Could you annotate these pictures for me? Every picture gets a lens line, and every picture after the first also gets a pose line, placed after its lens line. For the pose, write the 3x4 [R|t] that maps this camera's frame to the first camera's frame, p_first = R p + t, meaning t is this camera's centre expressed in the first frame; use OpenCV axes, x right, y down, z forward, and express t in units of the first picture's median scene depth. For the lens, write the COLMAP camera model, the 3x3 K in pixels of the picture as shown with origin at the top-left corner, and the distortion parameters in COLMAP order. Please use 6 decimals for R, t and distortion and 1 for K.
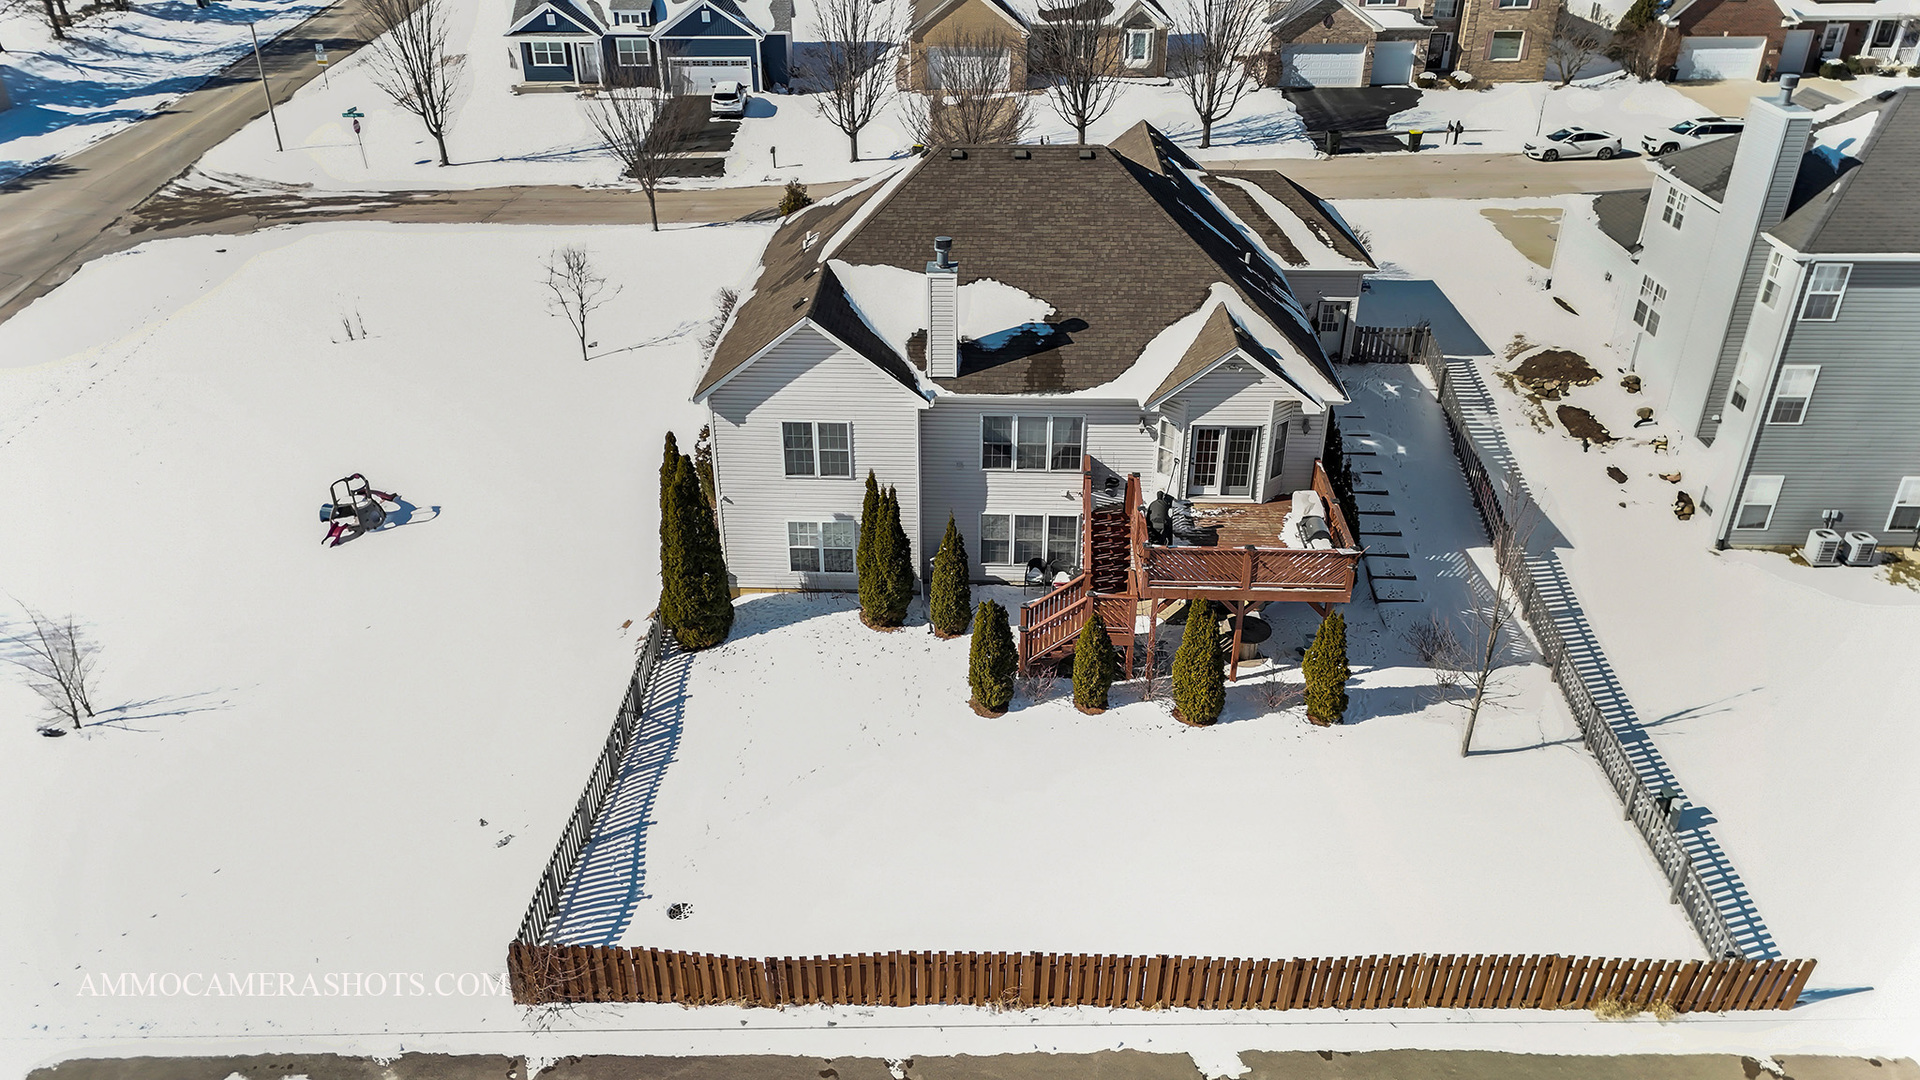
lens RADIAL K [[1411.1, 0, 958.8], [0, 1411.1, 537.7], [0, 0, 1]] dist [0.052372, -0.015566]
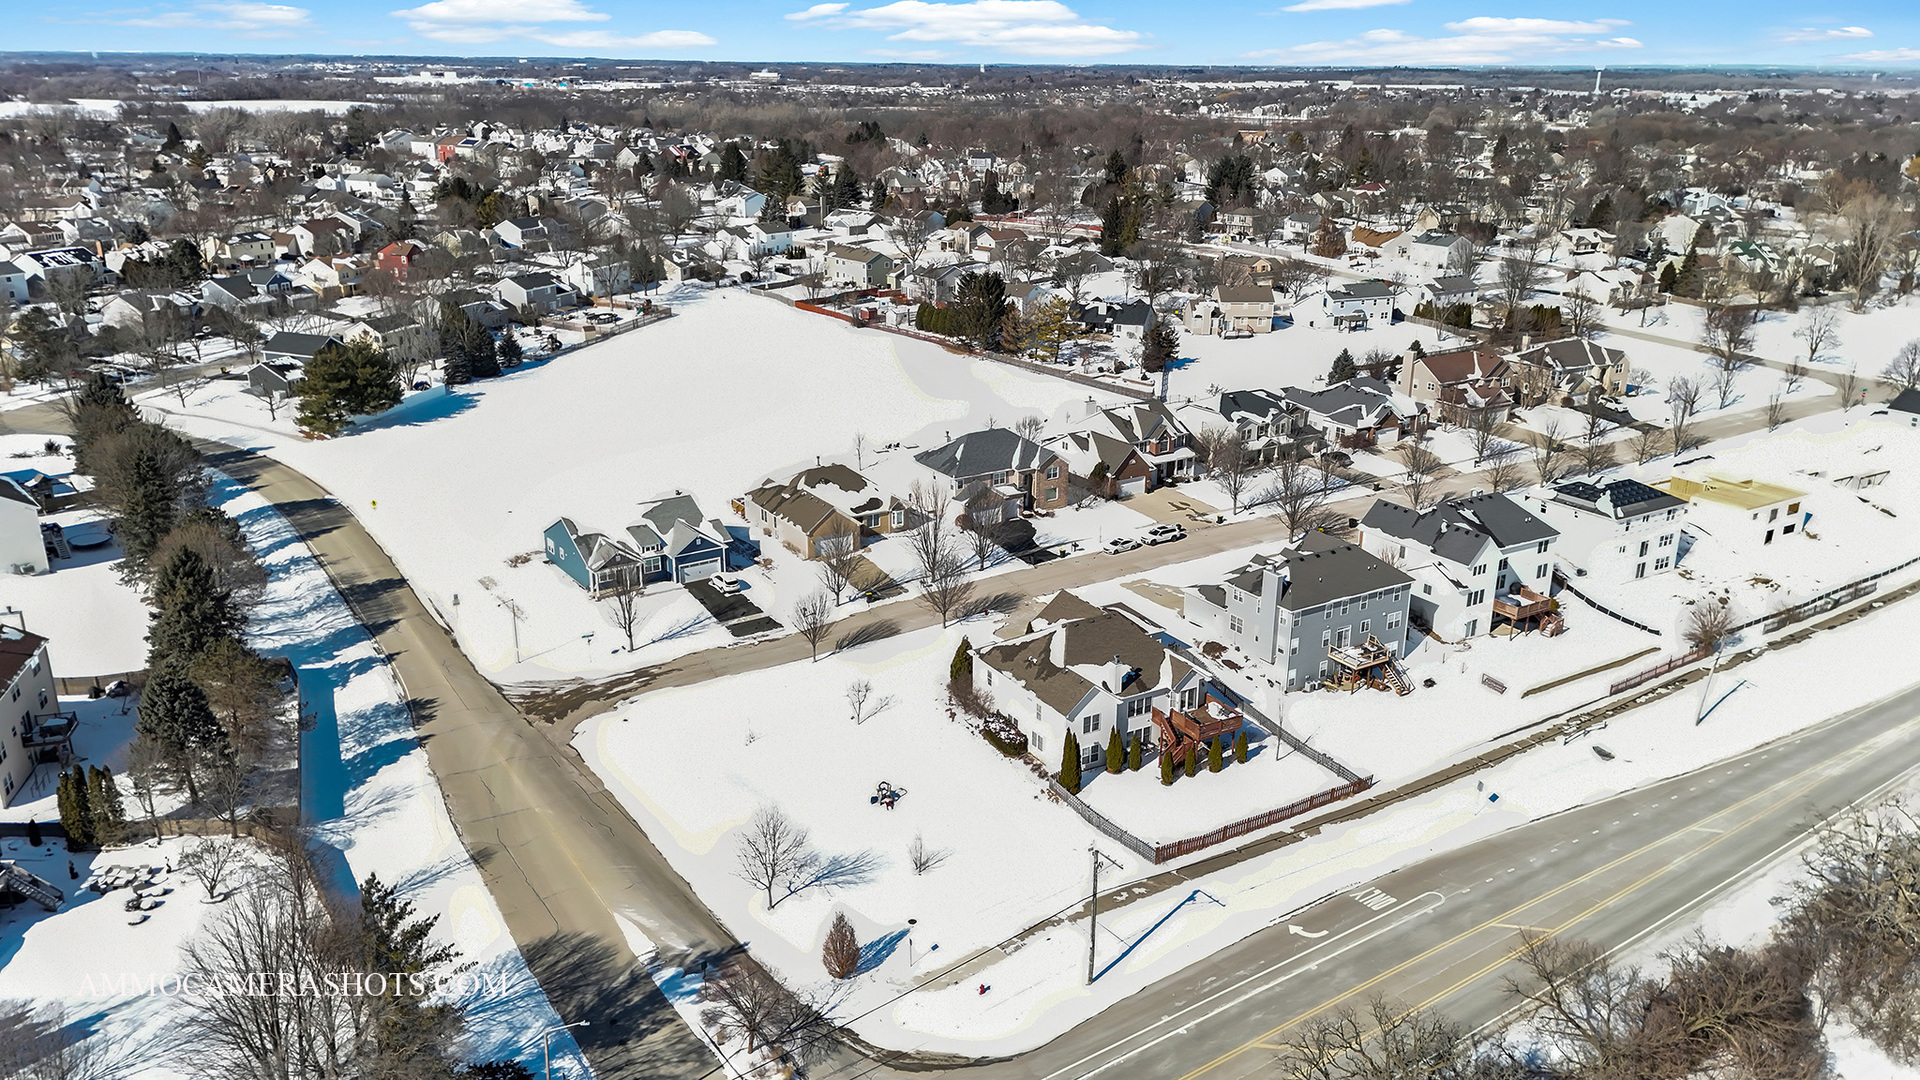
lens RADIAL K [[1411.1, 0, 959.4], [0, 1411.1, 545.1], [0, 0, 1]] dist [0.052372, -0.015566]
pose [[0.845857, -0.168361, 0.506142, -1.922031], [0.252829, 0.962066, -0.102506, -0.199396], [-0.469684, 0.214673, 0.856337, -1.730297]]
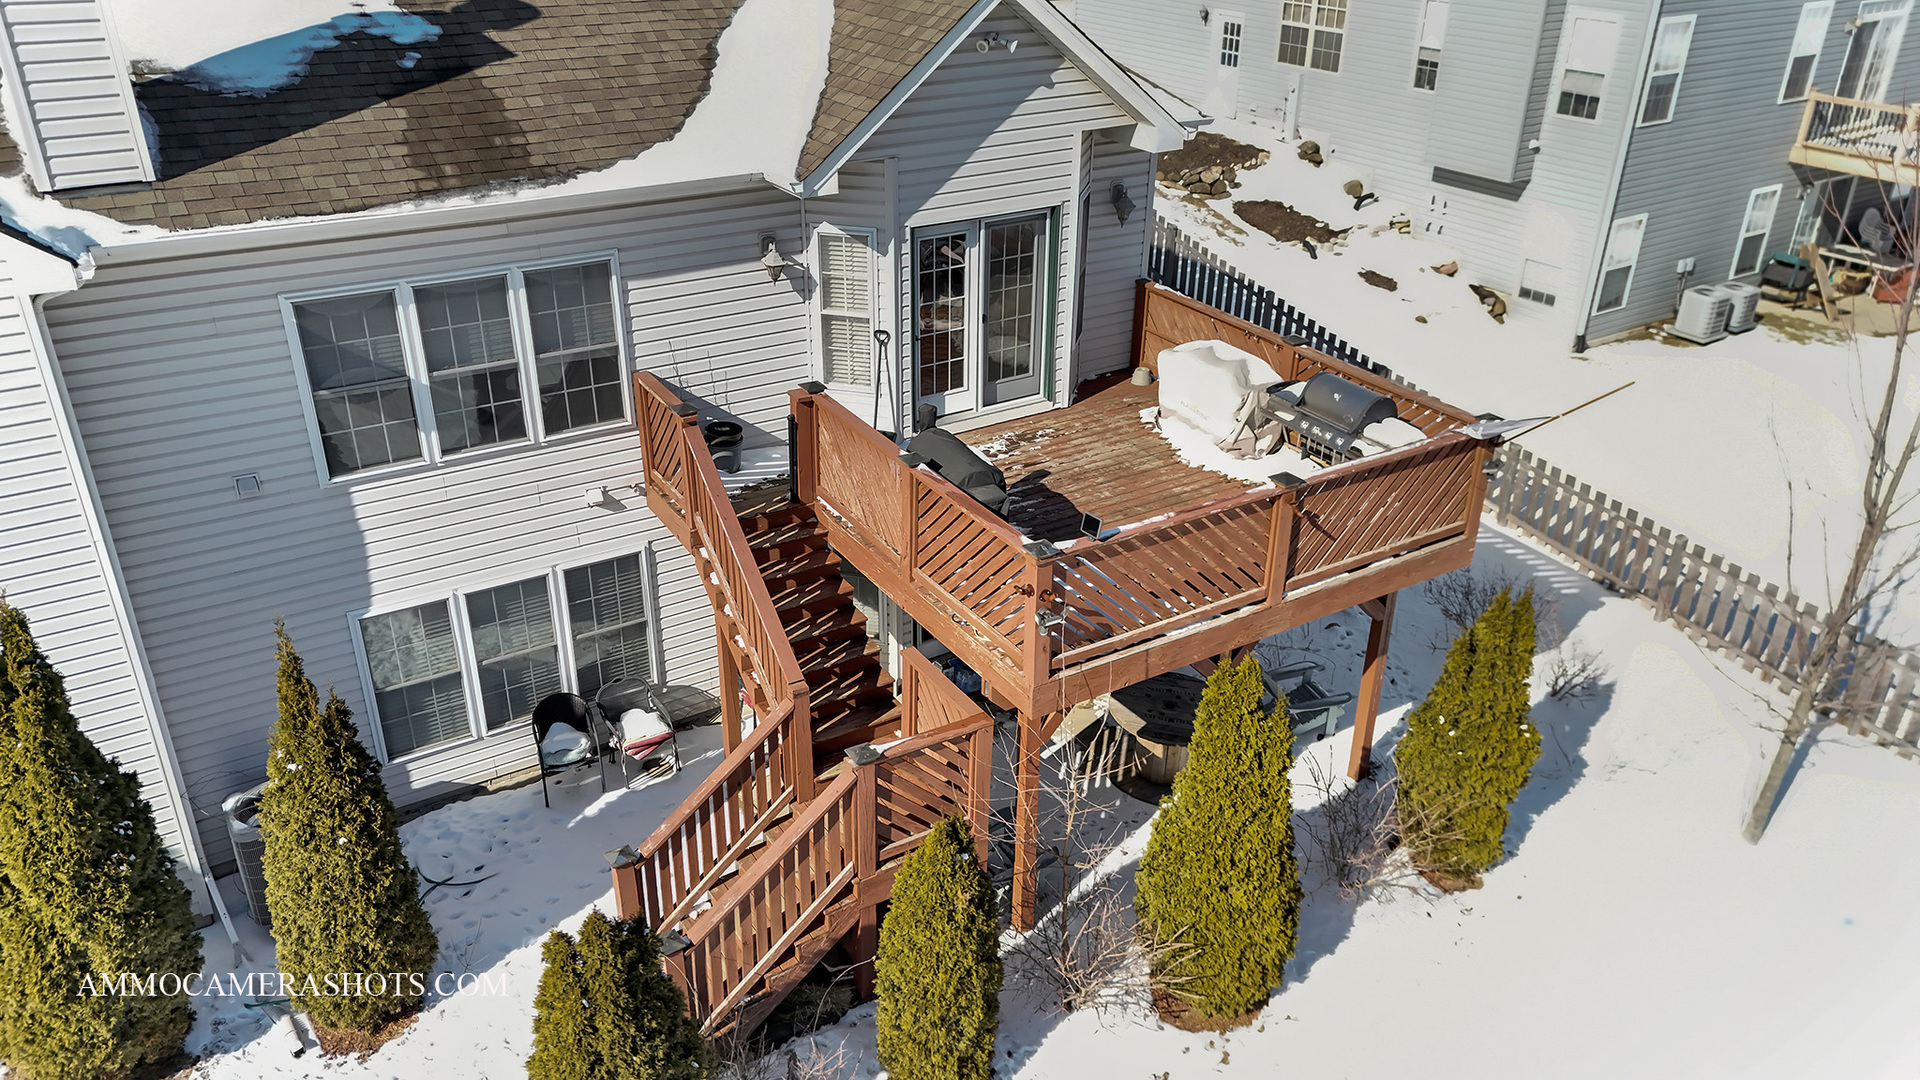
lens RADIAL K [[1411.1, 0, 965.3], [0, 1411.1, 545.6], [0, 0, 1]] dist [0.052372, -0.015566]
pose [[0.829501, -0.251183, 0.498833, -0.028516], [0.260049, 0.964137, 0.053051, -0.014452], [-0.494269, 0.085715, 0.865073, 0.654728]]
